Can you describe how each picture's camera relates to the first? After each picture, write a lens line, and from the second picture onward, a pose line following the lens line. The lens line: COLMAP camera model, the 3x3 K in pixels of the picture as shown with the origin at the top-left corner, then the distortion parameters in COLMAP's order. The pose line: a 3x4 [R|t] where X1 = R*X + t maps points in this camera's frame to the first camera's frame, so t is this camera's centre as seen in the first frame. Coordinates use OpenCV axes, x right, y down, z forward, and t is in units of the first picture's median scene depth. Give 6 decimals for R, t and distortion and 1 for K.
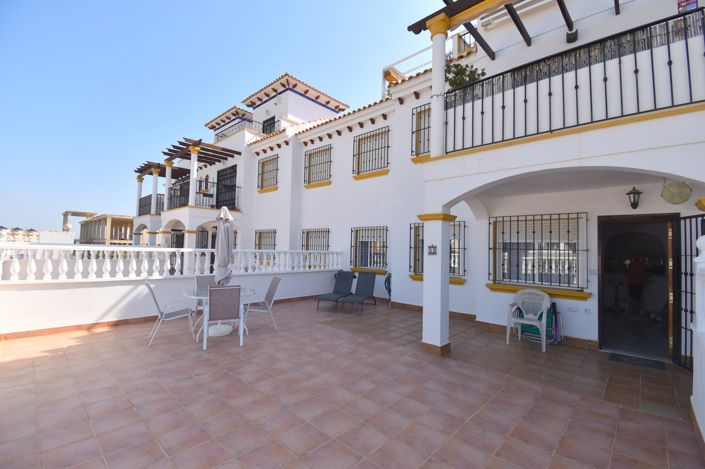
lens RADIAL K [[308.0, 0, 354.7], [0, 308.0, 234.5], [0, 0, 1]] dist [0.021978, -0.026906]
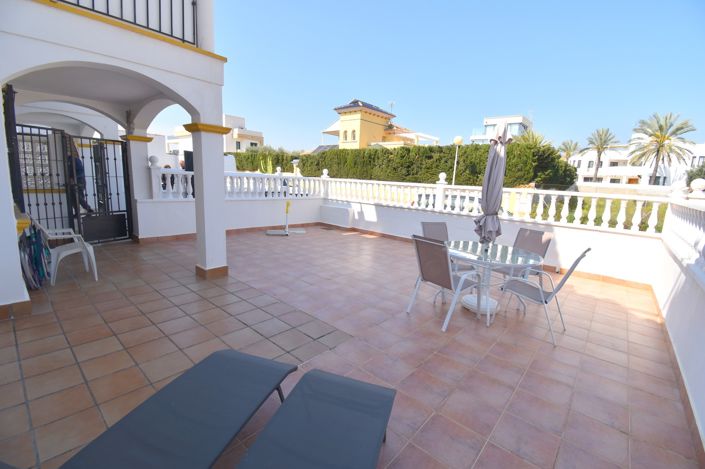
lens RADIAL K [[308.0, 0, 354.7], [0, 308.0, 234.5], [0, 0, 1]] dist [0.021978, -0.026906]
pose [[-0.996599, -0.066659, -0.048451, -0.148159], [-0.072462, 0.988861, 0.130013, 0.115282], [0.039245, 0.133082, -0.990328, 2.295773]]
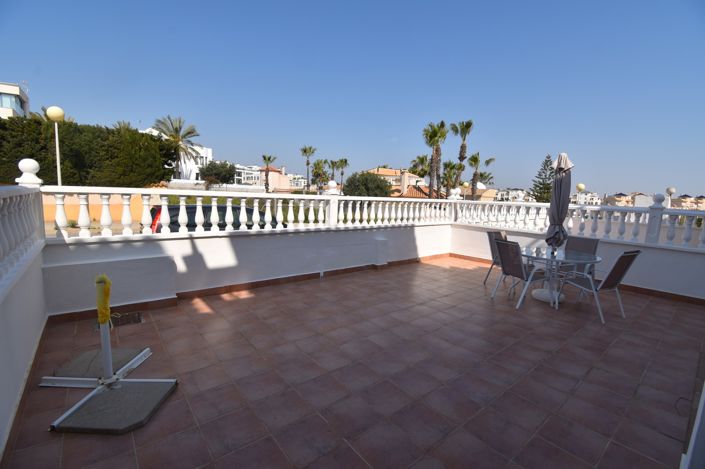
lens RADIAL K [[312.2, 0, 352.5], [0, 312.2, 234.5], [0, 0, 1]] dist [0.002032, -0.015926]
pose [[-0.139231, 0.097054, -0.985492, 0.694349], [0.003396, 0.995226, 0.097533, 0.063574], [0.990254, 0.010233, -0.138896, 0.777804]]
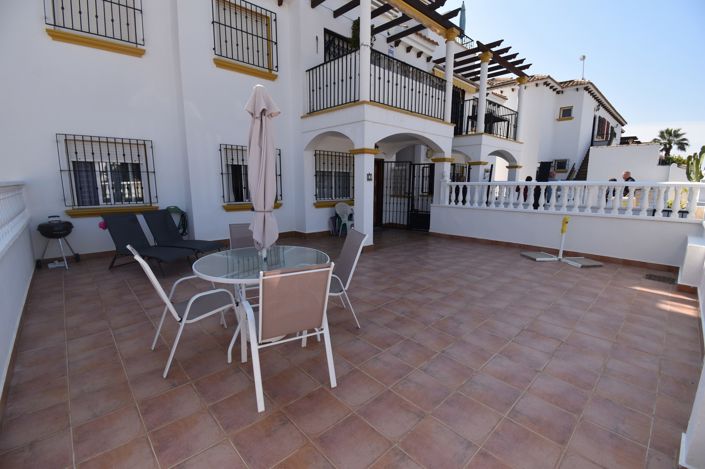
lens RADIAL K [[308.0, 0, 354.7], [0, 308.0, 234.5], [0, 0, 1]] dist [0.021978, -0.026906]
pose [[0.067687, -0.186157, 0.980186, -1.279482], [-0.048371, 0.980671, 0.189589, 0.052577], [-0.996533, -0.060245, 0.057374, 1.133443]]
